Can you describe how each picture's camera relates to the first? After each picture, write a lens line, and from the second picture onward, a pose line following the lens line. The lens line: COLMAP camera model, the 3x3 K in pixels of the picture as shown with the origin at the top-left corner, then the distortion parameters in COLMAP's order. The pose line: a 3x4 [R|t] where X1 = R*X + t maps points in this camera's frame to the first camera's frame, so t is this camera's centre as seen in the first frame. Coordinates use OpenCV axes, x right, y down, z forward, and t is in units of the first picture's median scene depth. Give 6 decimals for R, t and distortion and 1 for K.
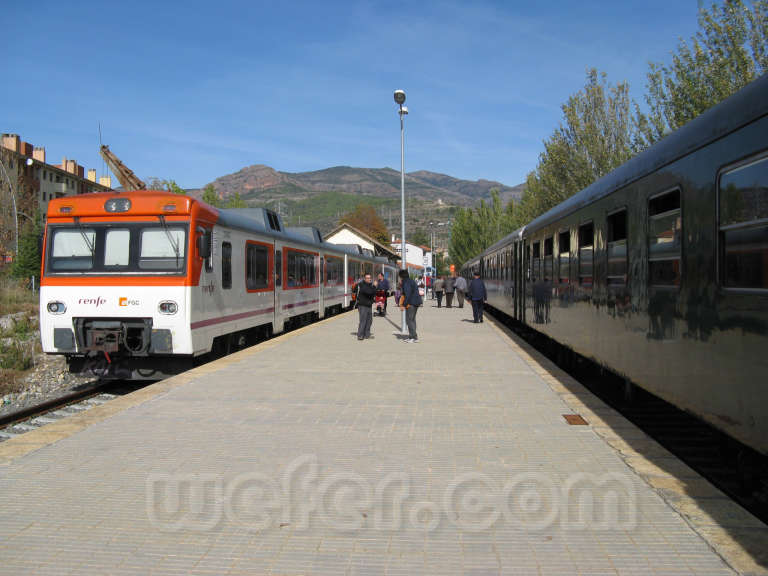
lens RADIAL K [[788.1, 0, 384.0], [0, 788.1, 288.0], [0, 0, 1]] dist [-0.182268, 0.201642]
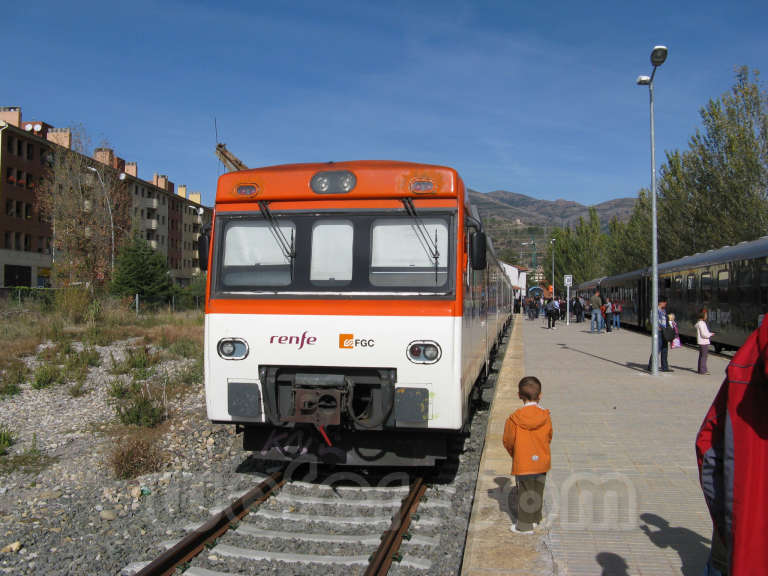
lens RADIAL K [[788.1, 0, 384.0], [0, 788.1, 288.0], [0, 0, 1]] dist [-0.182268, 0.201642]
pose [[0.995199, 0.006541, -0.097649, -0.244050], [-0.009001, 0.999653, -0.024770, -0.008324], [0.097453, 0.025530, 0.994913, 0.388450]]
